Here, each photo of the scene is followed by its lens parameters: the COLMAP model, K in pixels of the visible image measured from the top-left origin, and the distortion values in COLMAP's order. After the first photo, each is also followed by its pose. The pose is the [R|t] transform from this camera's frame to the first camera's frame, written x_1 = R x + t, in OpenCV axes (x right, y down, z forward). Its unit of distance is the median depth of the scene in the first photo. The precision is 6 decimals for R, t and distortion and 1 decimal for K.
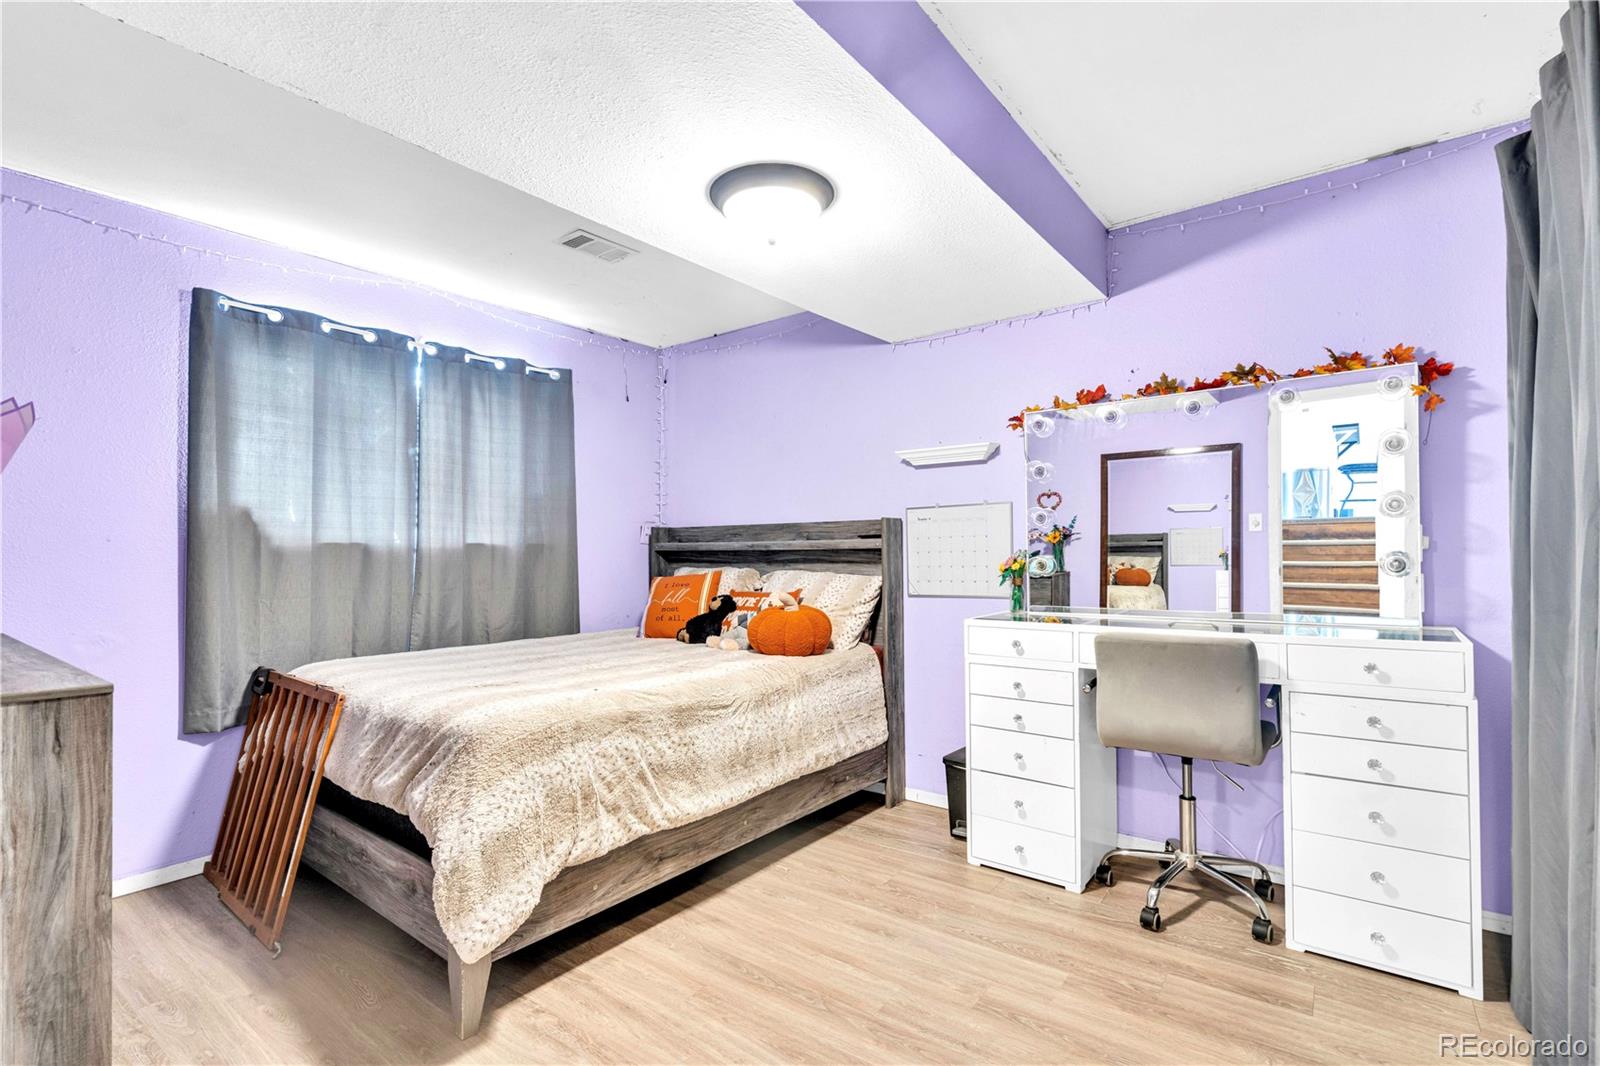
lens RADIAL K [[734.5, 0, 794.2], [0, 734.5, 530.3], [0, 0, 1]] dist [-0.003612, 0.000556]
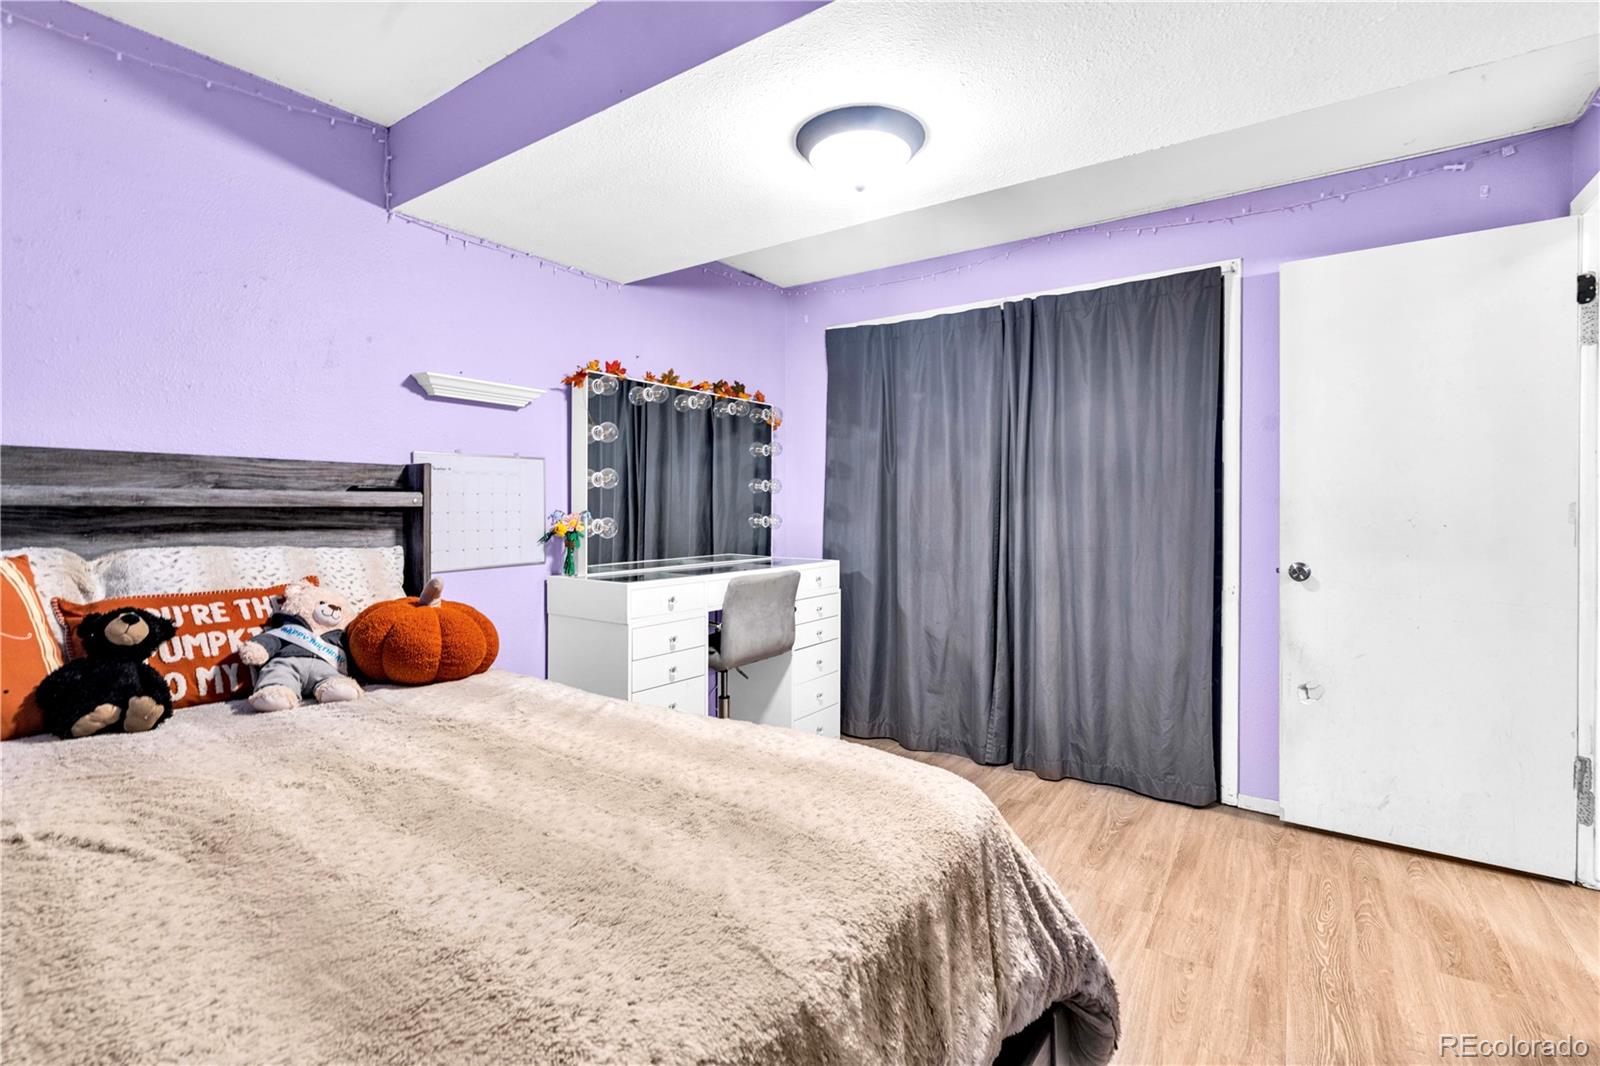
lens RADIAL K [[734.5, 0, 794.2], [0, 734.5, 530.3], [0, 0, 1]] dist [-0.003612, 0.000556]
pose [[-0.053163, -0.025675, 0.998256, -0.570653], [-0.041055, 0.998880, 0.023505, 0.014782], [-0.997742, -0.039734, -0.054158, 0.655135]]
